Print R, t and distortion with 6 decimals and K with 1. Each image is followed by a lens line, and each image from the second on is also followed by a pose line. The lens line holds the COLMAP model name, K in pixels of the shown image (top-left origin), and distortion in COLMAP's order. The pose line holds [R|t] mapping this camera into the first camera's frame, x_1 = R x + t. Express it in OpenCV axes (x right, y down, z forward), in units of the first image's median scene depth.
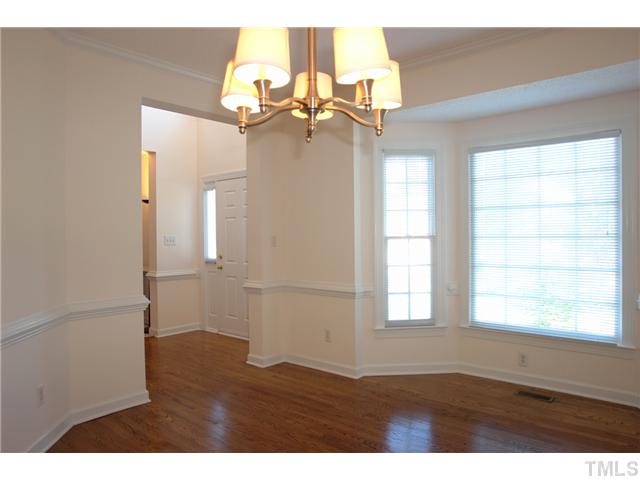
lens RADIAL K [[455.4, 0, 320.9], [0, 455.4, 235.8], [0, 0, 1]] dist [-0.065575, 0.006741]
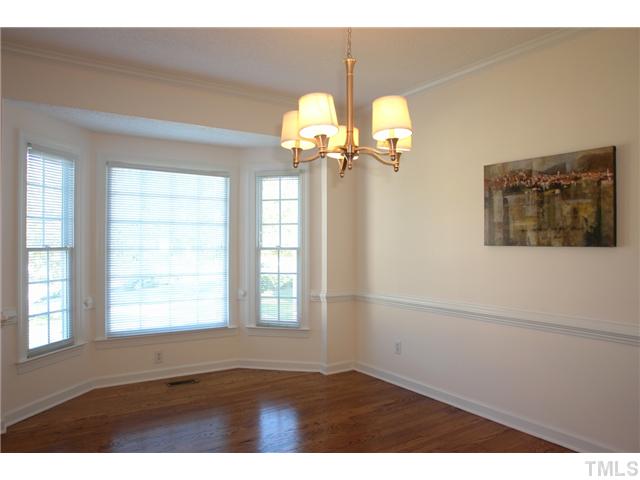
lens RADIAL K [[455.4, 0, 320.3], [0, 455.4, 238.7], [0, 0, 1]] dist [-0.065575, 0.006741]
pose [[0.247966, 0.023559, 0.968482, -0.516929], [-0.003636, 0.999720, -0.023388, 0.001175], [-0.968762, 0.002278, 0.247982, 0.292459]]
